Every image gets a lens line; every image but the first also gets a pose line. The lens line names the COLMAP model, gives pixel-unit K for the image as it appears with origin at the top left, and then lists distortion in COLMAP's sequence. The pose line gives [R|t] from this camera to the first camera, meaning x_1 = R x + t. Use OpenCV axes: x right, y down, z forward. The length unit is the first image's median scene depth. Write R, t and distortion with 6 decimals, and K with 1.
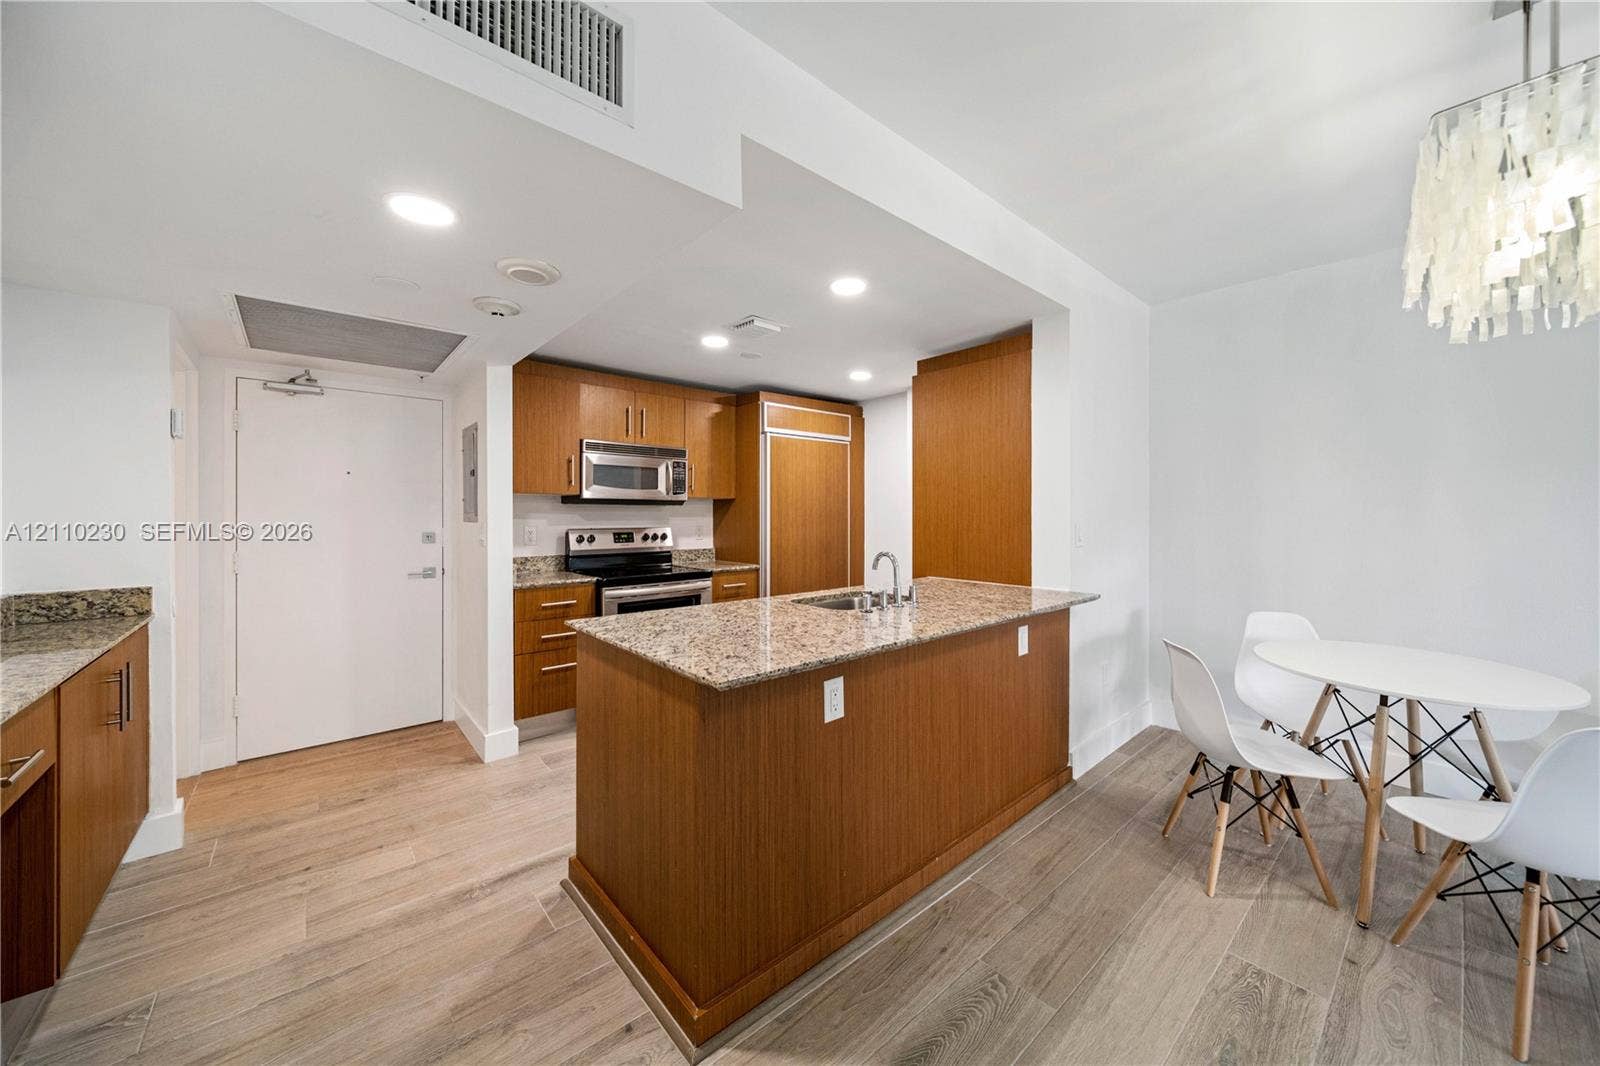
lens RADIAL K [[561.0, 0, 809.9], [0, 561.0, 518.8], [0, 0, 1]] dist [-0.000918, -0.000032]
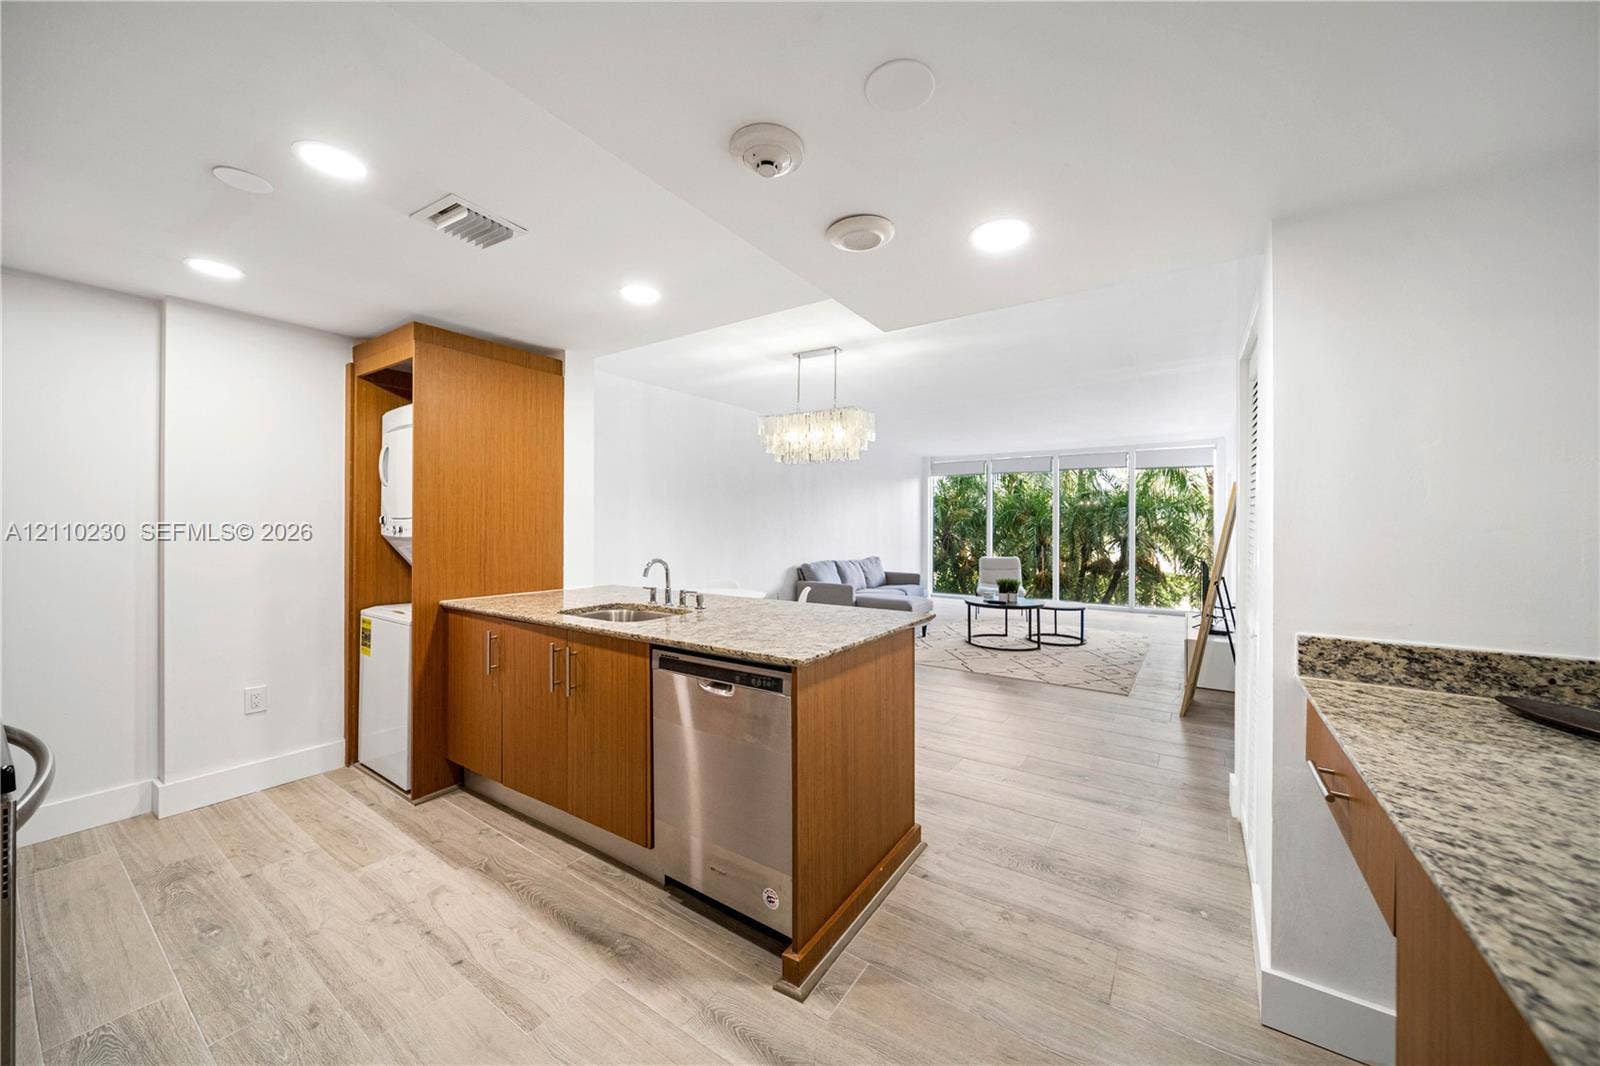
lens RADIAL K [[561.0, 0, 822.2], [0, 561.0, 523.4], [0, 0, 1]] dist [-0.000918, -0.000032]
pose [[-0.261140, 0.005170, 0.965287, -0.630918], [0.007768, 0.999965, -0.003254, -0.001916], [-0.965270, 0.006648, -0.261171, 0.618156]]
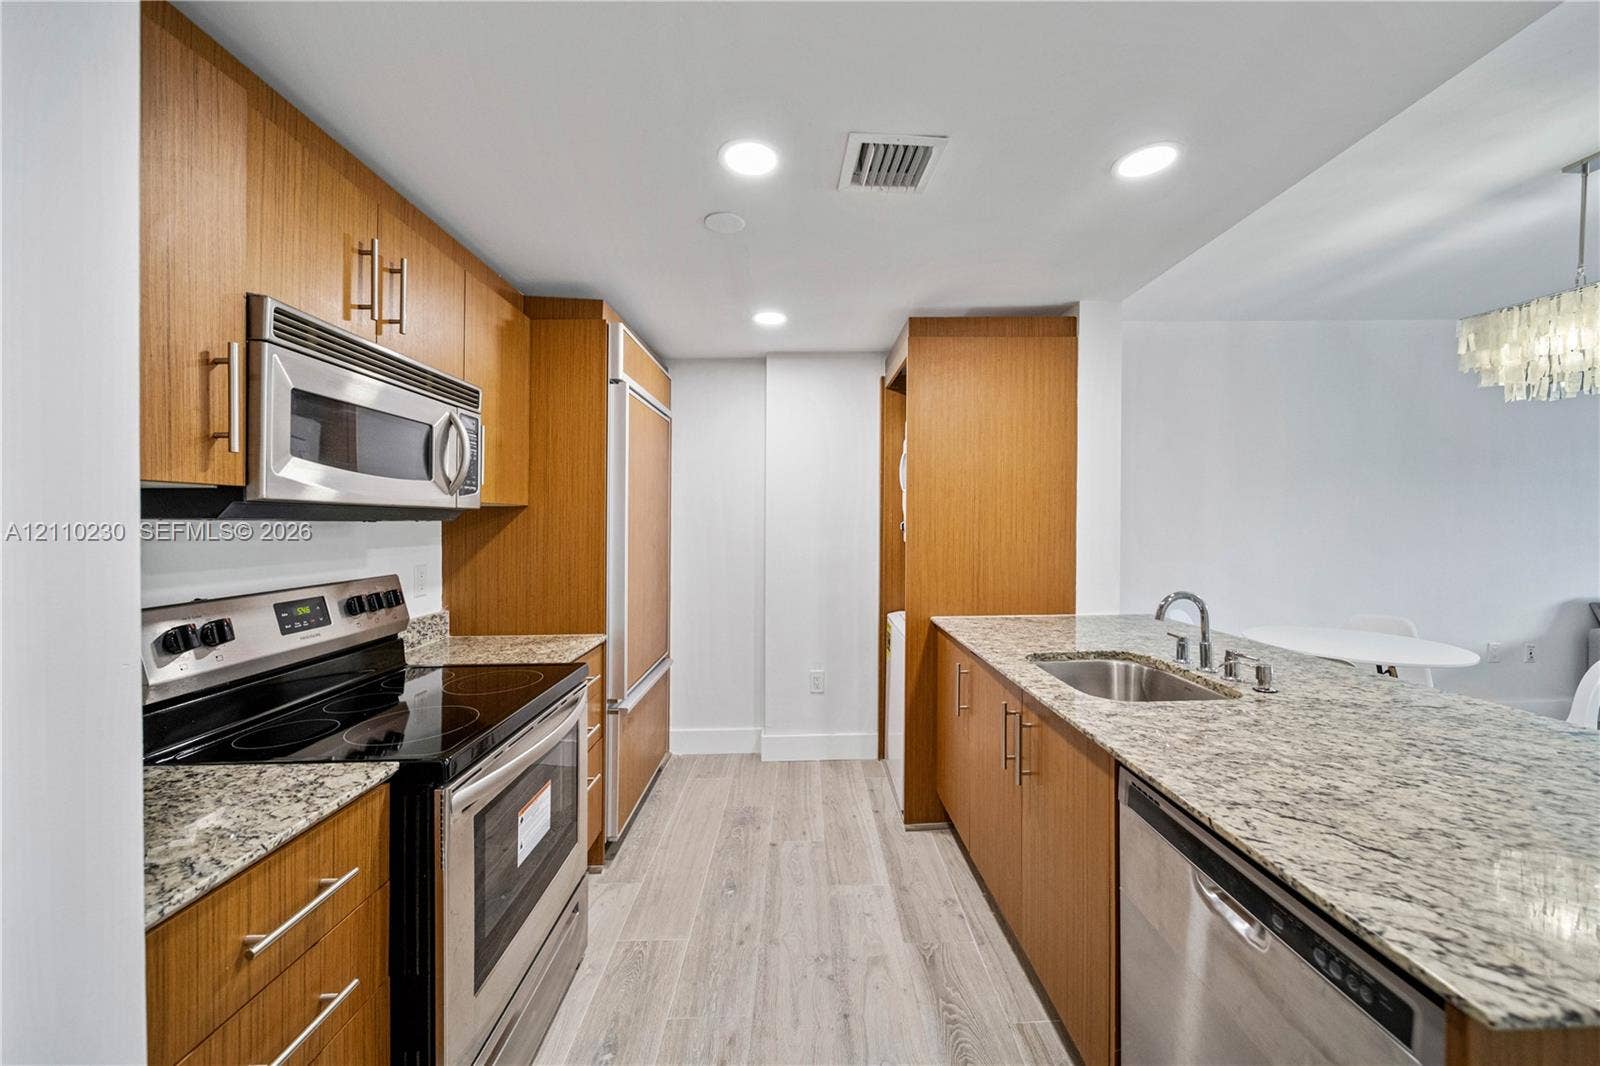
lens RADIAL K [[593.1, 0, 820.2], [0, 593.1, 531.9], [0, 0, 1]] dist [-0.001114, -0.000977]
pose [[0.650715, -0.020676, 0.759040, -0.425507], [0.018833, 0.999761, 0.011088, -0.017084], [-0.759088, 0.007080, 0.650949, 0.551956]]
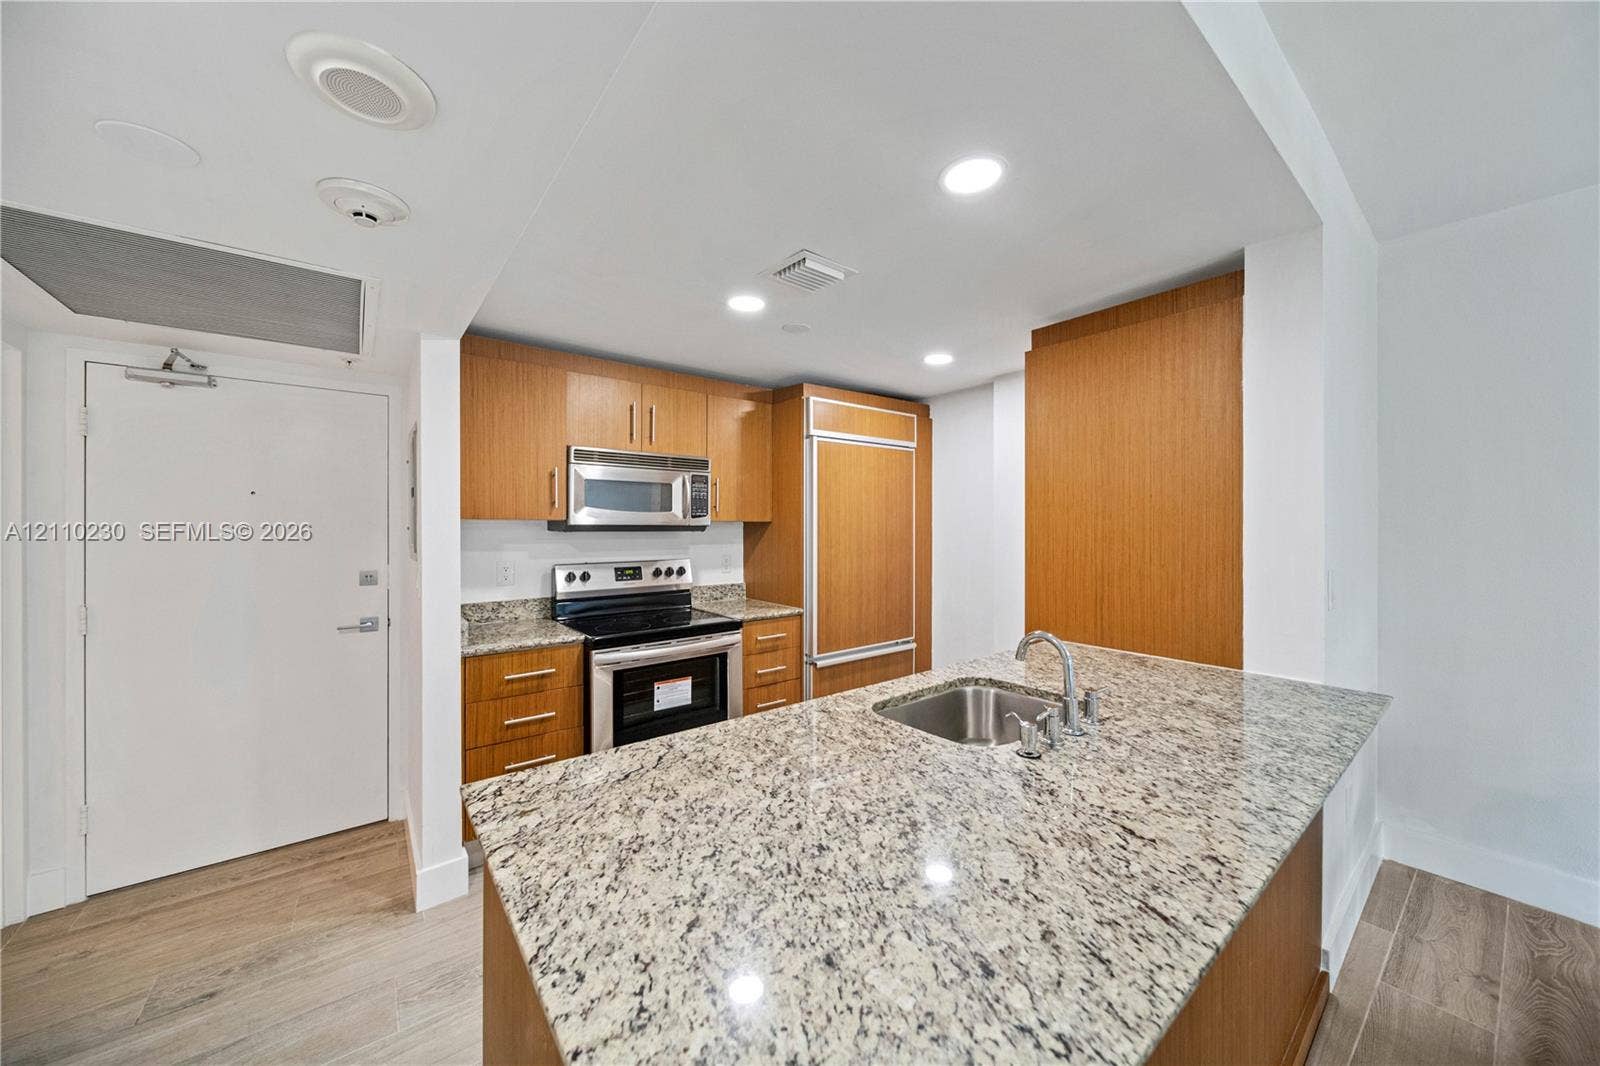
lens RADIAL K [[561.0, 0, 804.3], [0, 561.0, 525.9], [0, 0, 1]] dist [-0.000918, -0.000032]
pose [[0.998047, -0.000390, -0.062470, -0.045994], [-0.000149, 0.999963, -0.008614, -0.027497], [0.062471, 0.008606, 0.998010, 0.262657]]
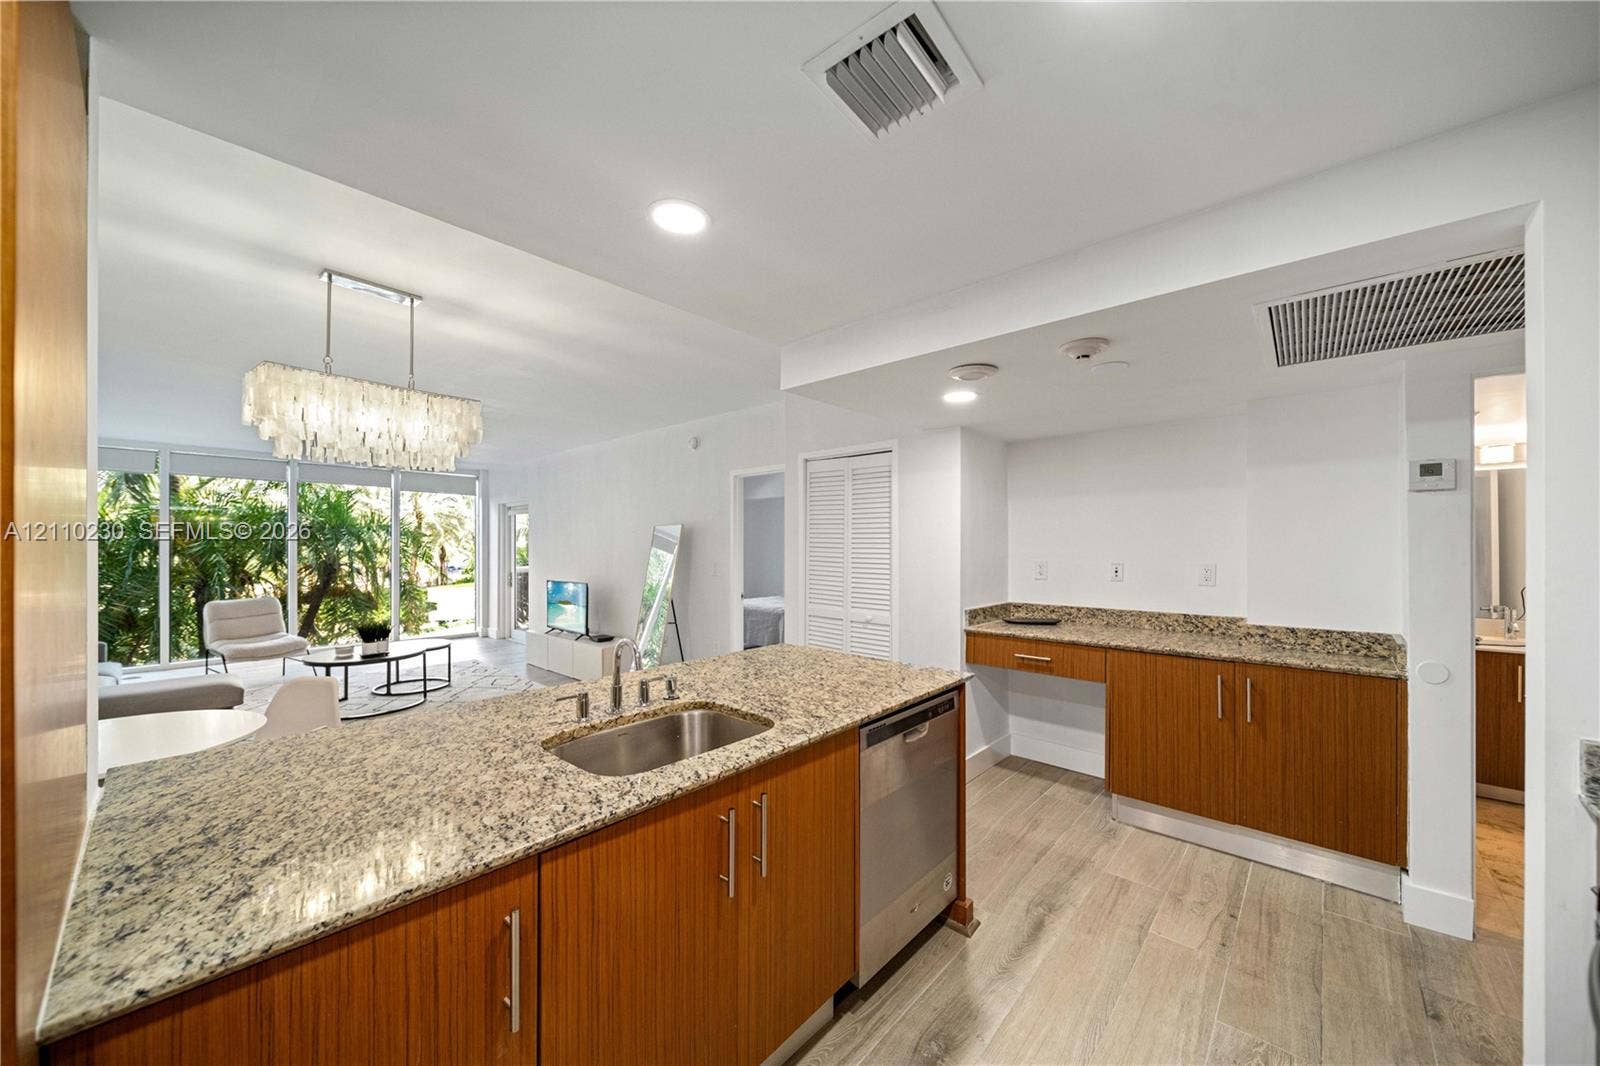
lens RADIAL K [[561.0, 0, 789.7], [0, 561.0, 544.3], [0, 0, 1]] dist [-0.000918, -0.000032]
pose [[-0.996211, 0.000320, -0.086967, 0.000830], [-0.000410, 0.999965, 0.008374, -0.036181], [0.086967, 0.008378, -0.996176, 1.061142]]
